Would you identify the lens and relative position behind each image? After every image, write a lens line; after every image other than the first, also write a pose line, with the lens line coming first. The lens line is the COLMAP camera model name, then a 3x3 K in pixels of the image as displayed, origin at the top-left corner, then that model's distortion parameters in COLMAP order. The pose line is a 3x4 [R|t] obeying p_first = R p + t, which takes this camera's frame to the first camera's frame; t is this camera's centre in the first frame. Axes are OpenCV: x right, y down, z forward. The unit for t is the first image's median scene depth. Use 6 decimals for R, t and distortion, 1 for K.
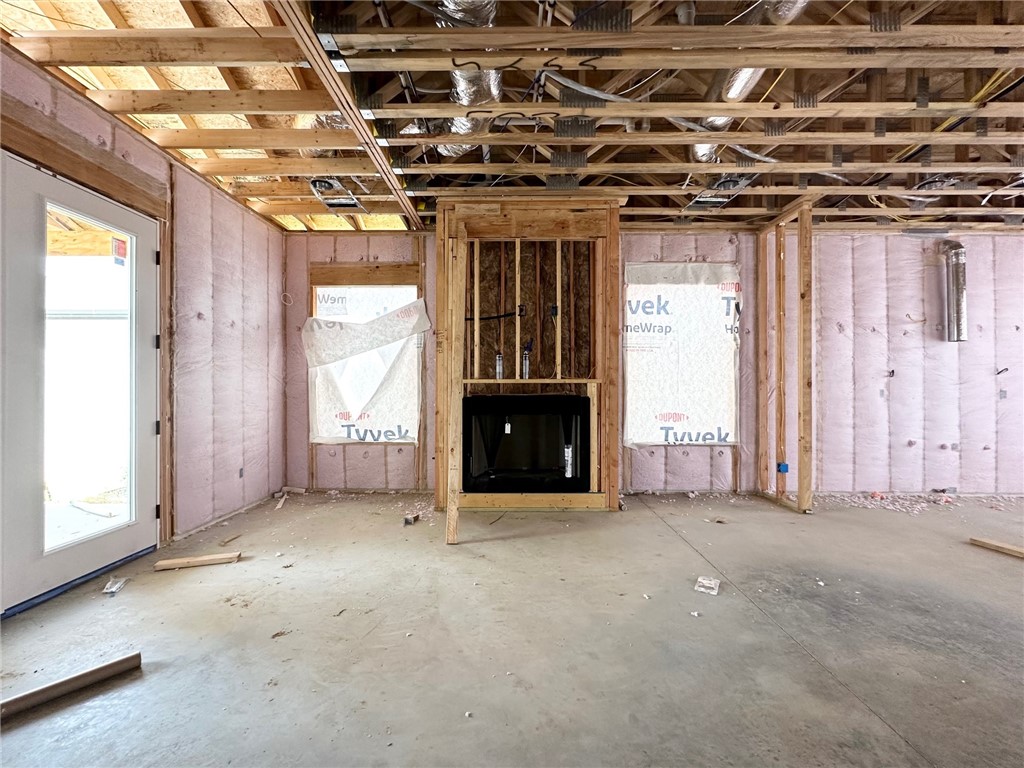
lens RADIAL K [[409.0, 0, 511.9], [0, 409.0, 385.6], [0, 0, 1]] dist [-0.002112, -0.000625]
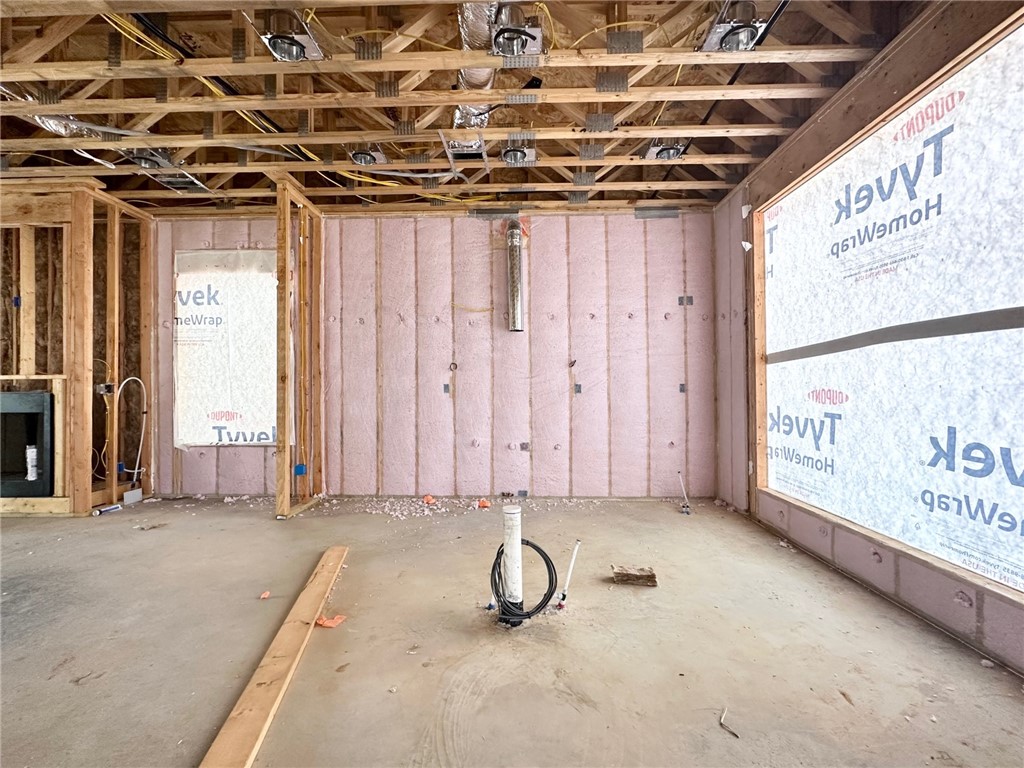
lens RADIAL K [[409.0, 0, 505.0], [0, 409.0, 387.2], [0, 0, 1]] dist [-0.002112, -0.000625]
pose [[0.999802, -0.007224, -0.018538, 1.056303], [0.007218, 0.999974, -0.000387, 0.017392], [0.018540, 0.000253, 0.999828, 0.080407]]
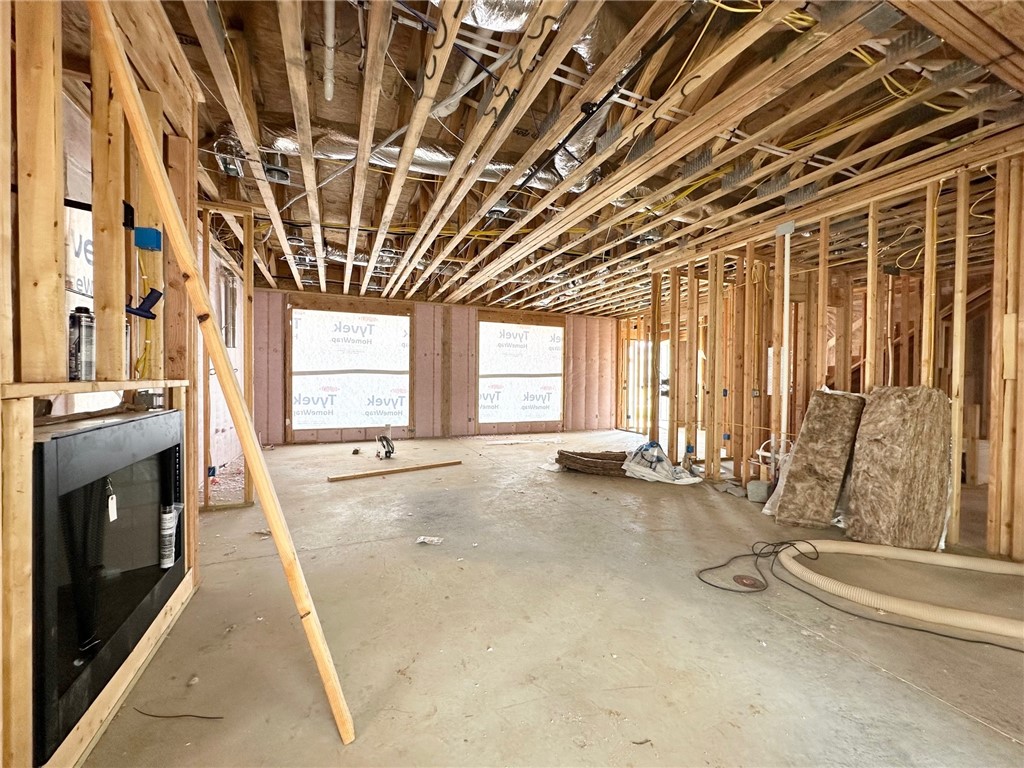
lens RADIAL K [[409.0, 0, 512.9], [0, 409.0, 384.5], [0, 0, 1]] dist [-0.002112, -0.000625]
pose [[-0.408924, -0.017595, 0.912399, -0.449718], [-0.013038, 0.999825, 0.013437, -0.019186], [-0.912475, -0.006401, -0.409082, 0.708492]]
